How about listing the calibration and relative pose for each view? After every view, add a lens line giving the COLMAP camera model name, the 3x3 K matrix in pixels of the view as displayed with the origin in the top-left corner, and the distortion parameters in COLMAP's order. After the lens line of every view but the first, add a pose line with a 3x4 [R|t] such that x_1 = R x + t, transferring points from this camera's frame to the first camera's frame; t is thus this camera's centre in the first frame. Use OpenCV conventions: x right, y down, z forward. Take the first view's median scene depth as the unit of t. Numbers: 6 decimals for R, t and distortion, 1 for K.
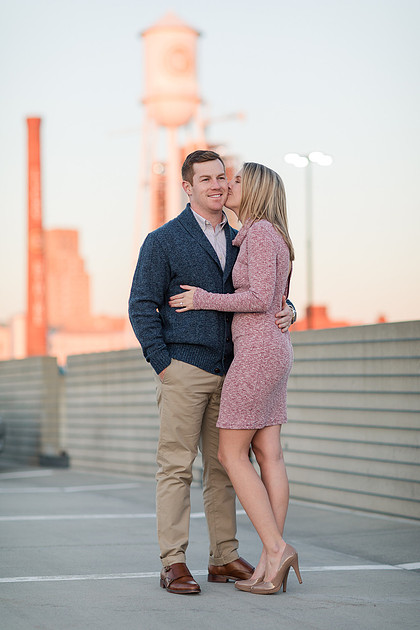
lens RADIAL K [[1552.0, 0, 210.0], [0, 1552.0, 315.0], [0, 0, 1]] dist [0.004356, 0.337149]
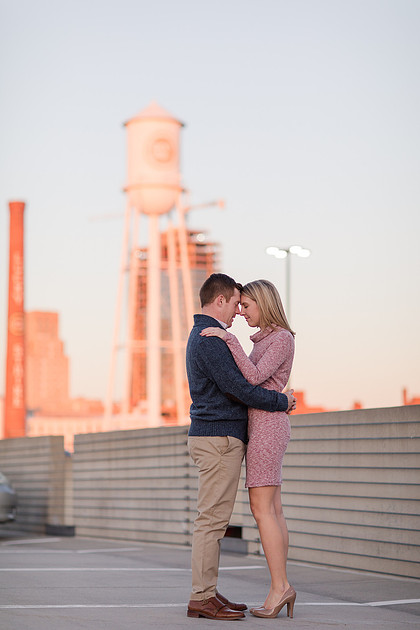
lens RADIAL K [[1552.0, 0, 210.0], [0, 1552.0, 315.0], [0, 0, 1]] dist [0.004356, 0.337149]
pose [[0.999793, 0.014096, 0.014645, -0.013968], [-0.013281, 0.998433, -0.054369, -0.000880], [-0.015388, 0.054164, 0.998414, -0.144789]]
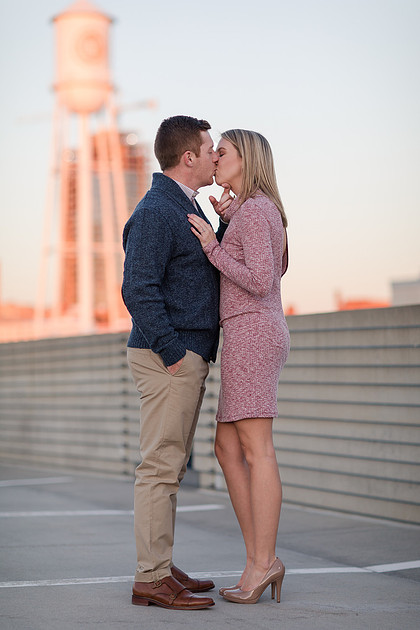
lens RADIAL K [[1552.0, 0, 210.0], [0, 1552.0, 315.0], [0, 0, 1]] dist [0.004356, 0.337149]
pose [[0.998240, 0.005868, 0.059012, -0.016475], [-0.006269, 0.999959, 0.006605, 0.001236], [-0.058971, -0.006964, 0.998235, 0.036084]]
